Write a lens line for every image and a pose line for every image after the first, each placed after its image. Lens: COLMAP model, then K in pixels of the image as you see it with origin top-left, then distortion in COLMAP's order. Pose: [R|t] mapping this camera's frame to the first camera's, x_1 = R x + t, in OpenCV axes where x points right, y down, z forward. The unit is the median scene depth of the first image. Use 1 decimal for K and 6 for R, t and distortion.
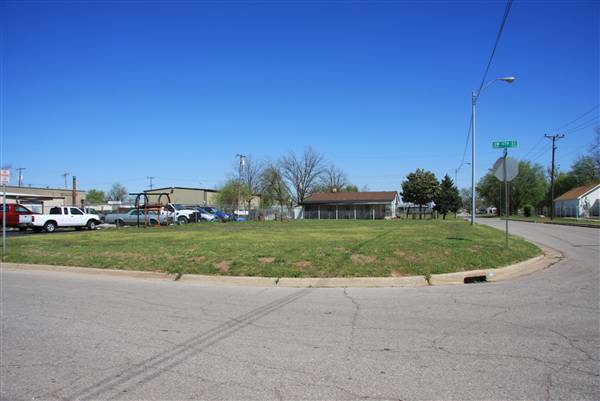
lens RADIAL K [[465.6, 0, 305.5], [0, 465.6, 199.4], [0, 0, 1]] dist [-0.181138, 0.136752]
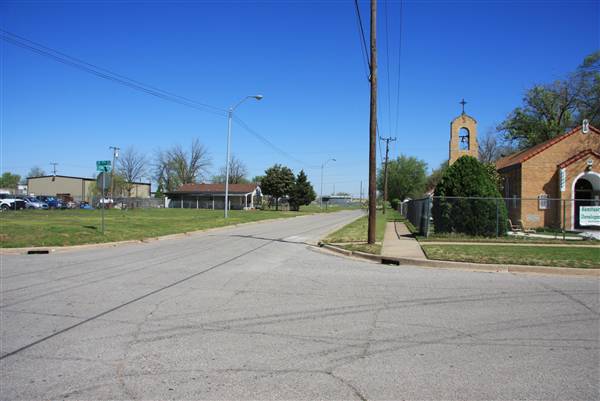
lens RADIAL K [[465.6, 0, 299.8], [0, 465.6, 200.6], [0, 0, 1]] dist [-0.181138, 0.136752]
pose [[0.993326, 0.022308, 0.113166, 0.178360], [-0.025439, 0.999330, 0.026298, -0.010942], [-0.112504, -0.029001, 0.993228, -0.101219]]
